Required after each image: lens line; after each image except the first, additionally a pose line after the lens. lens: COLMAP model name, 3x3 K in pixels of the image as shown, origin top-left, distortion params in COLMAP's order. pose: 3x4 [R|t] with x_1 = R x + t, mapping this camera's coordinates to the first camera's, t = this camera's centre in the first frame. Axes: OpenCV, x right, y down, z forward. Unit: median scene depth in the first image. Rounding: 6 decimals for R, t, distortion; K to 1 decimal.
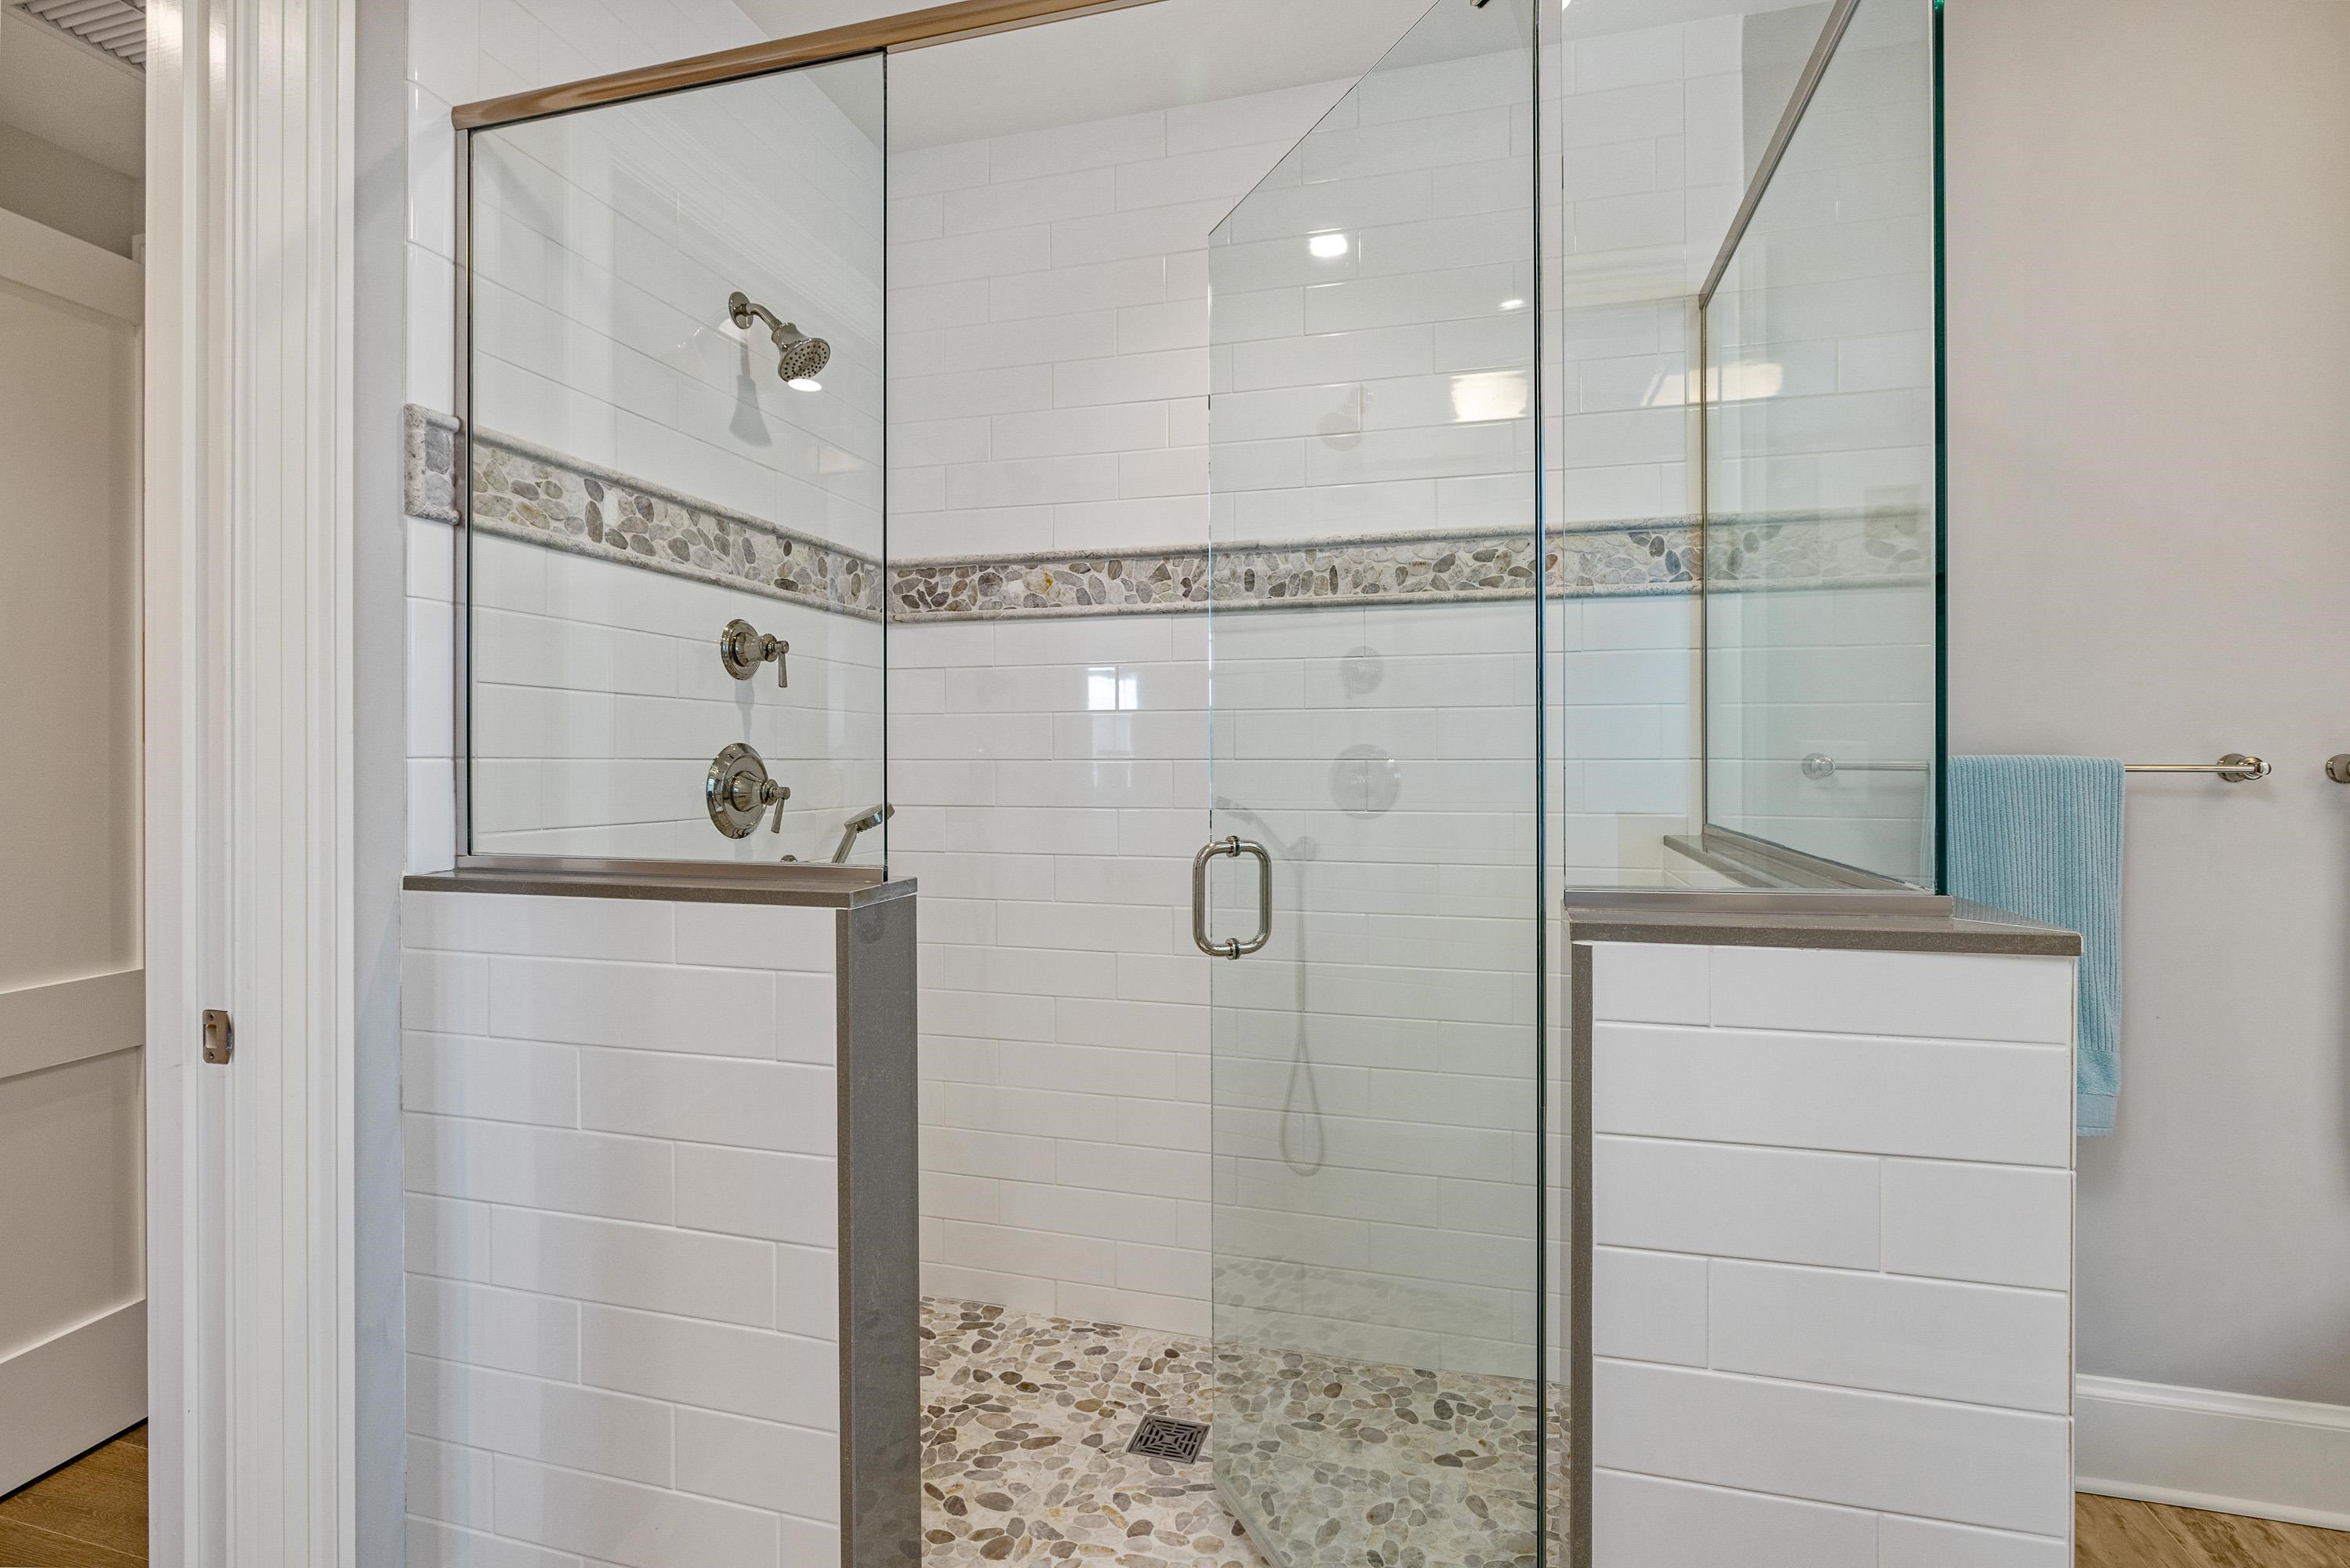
lens RADIAL K [[1119.3, 0, 1172.6], [0, 1119.3, 765.8], [0, 0, 1]] dist [-0.002980, -0.000128]
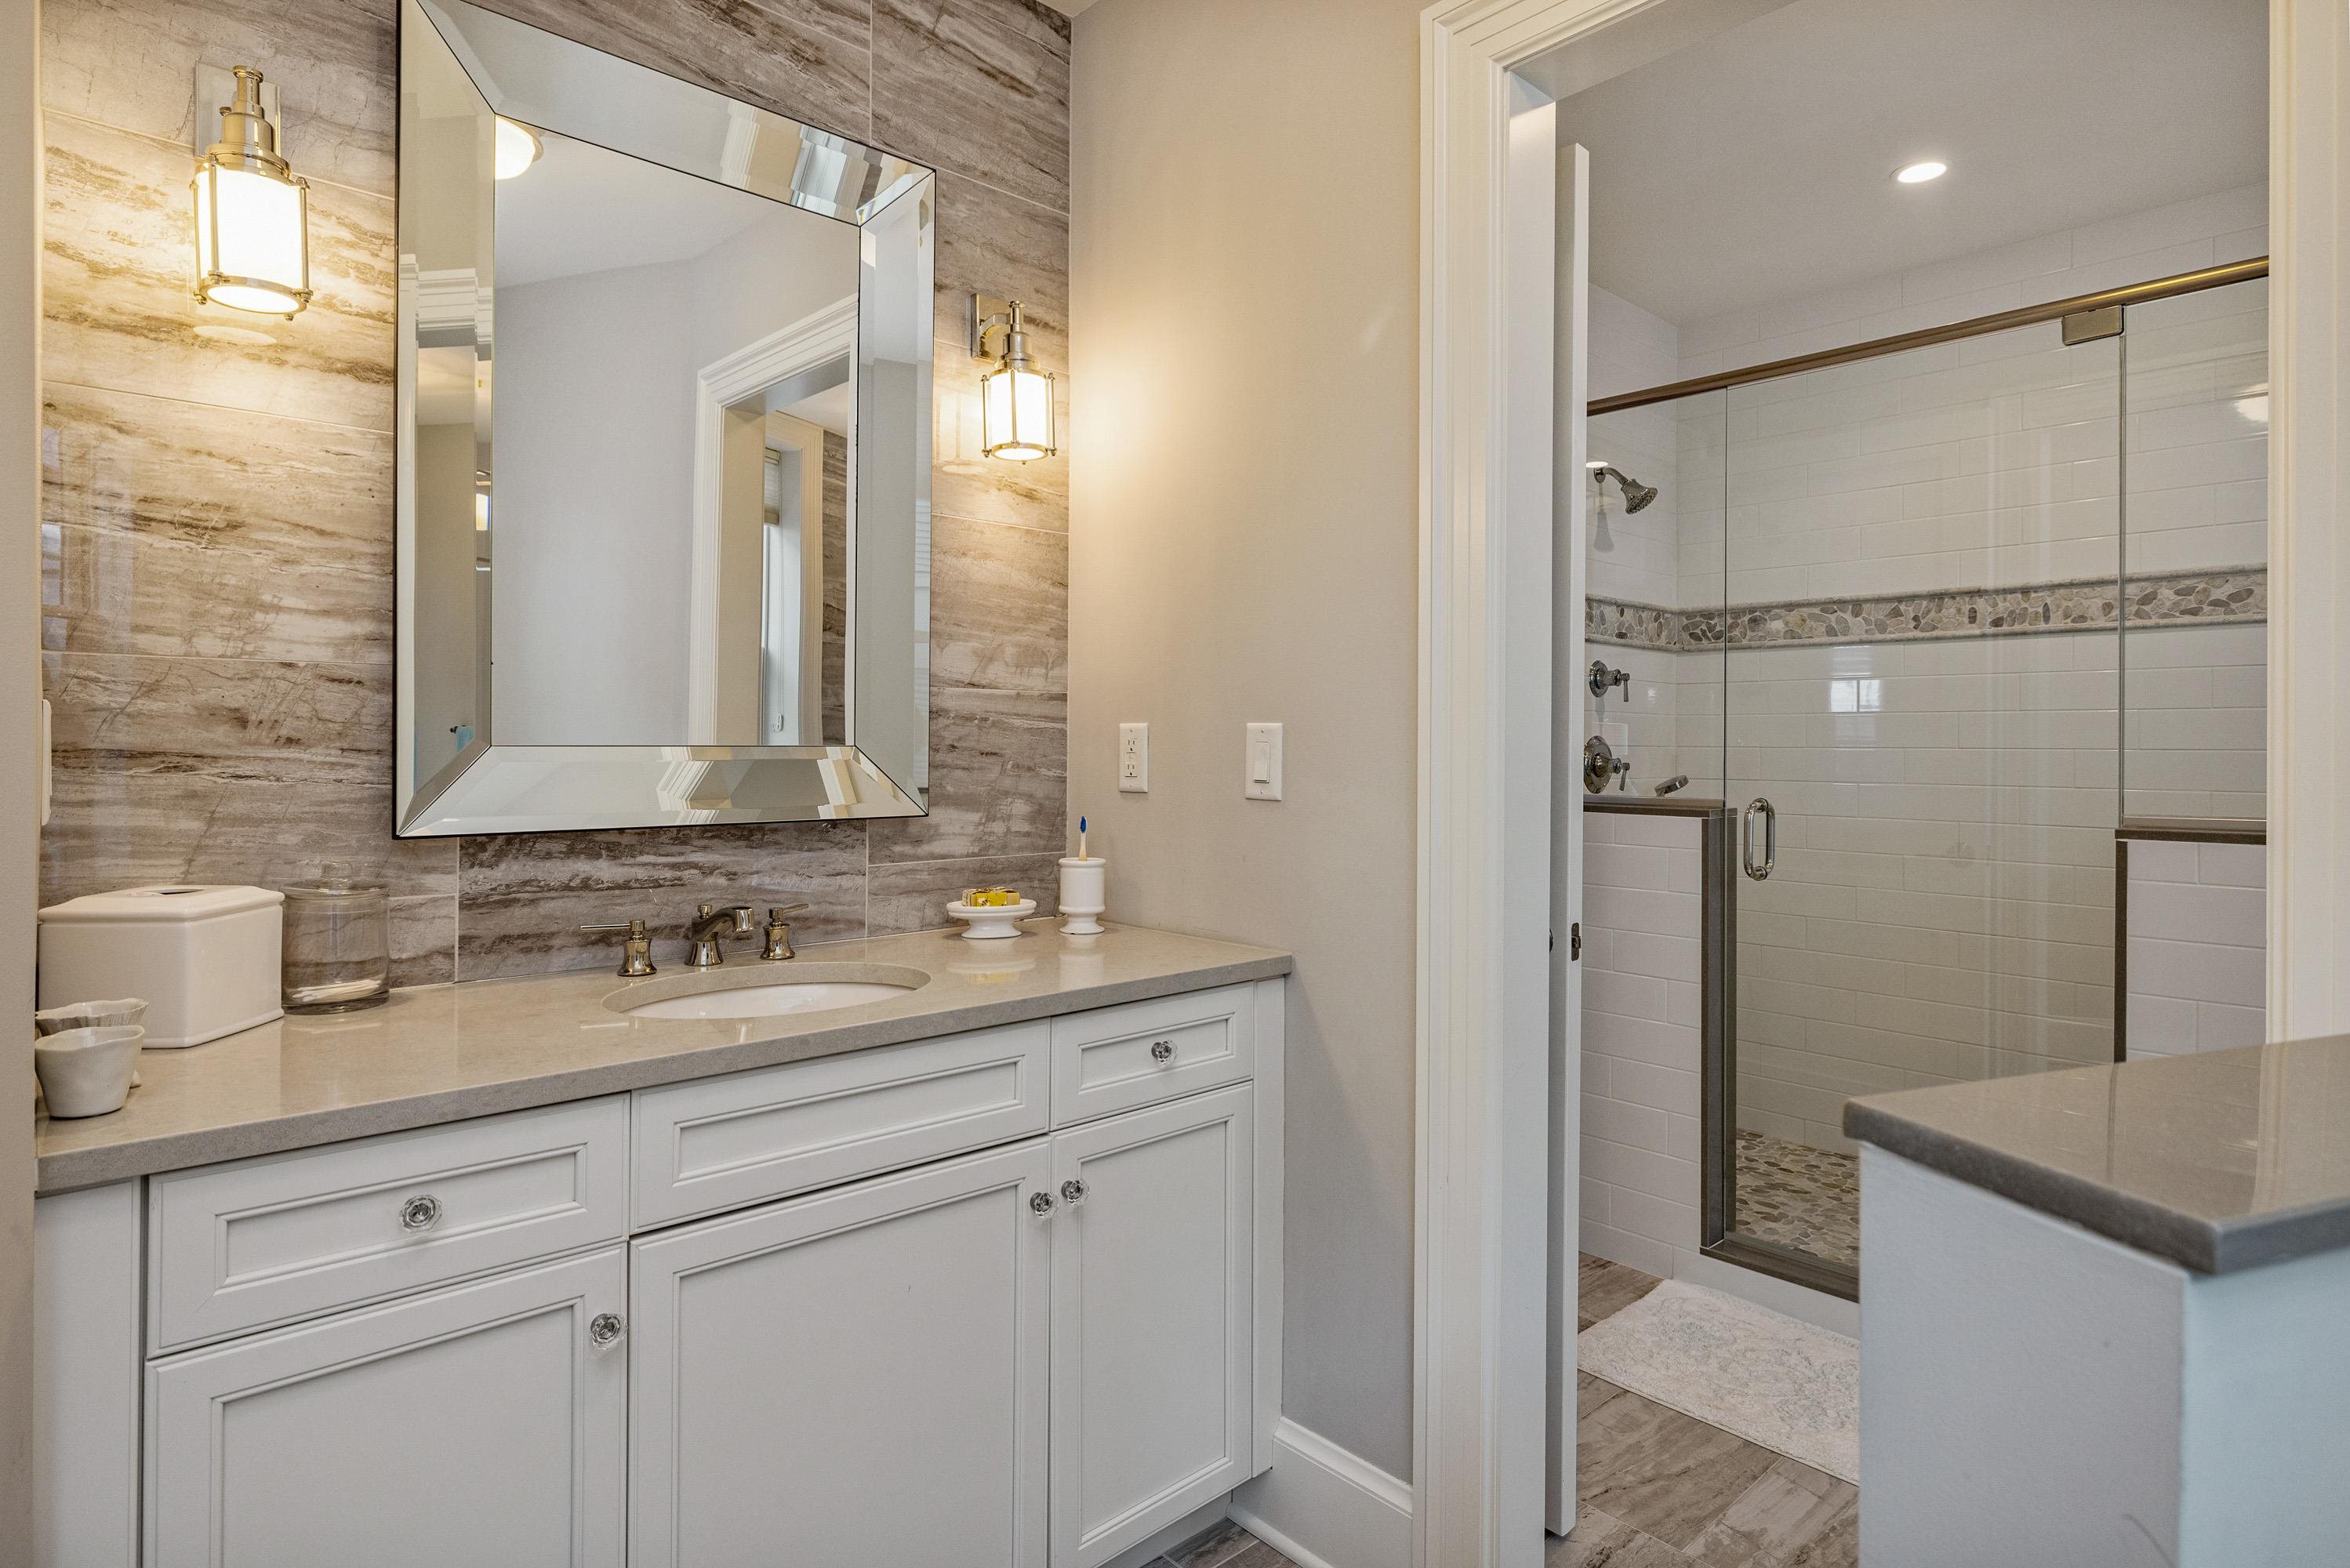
lens RADIAL K [[1282.9, 0, 1153.4], [0, 1282.9, 742.3], [0, 0, 1]] dist [-0.007308, 0.000457]
pose [[0.850656, 0.007149, -0.525673, 0.042870], [-0.013277, 0.999881, -0.007887, 0.011166], [0.525554, 0.013688, 0.850650, -0.836369]]
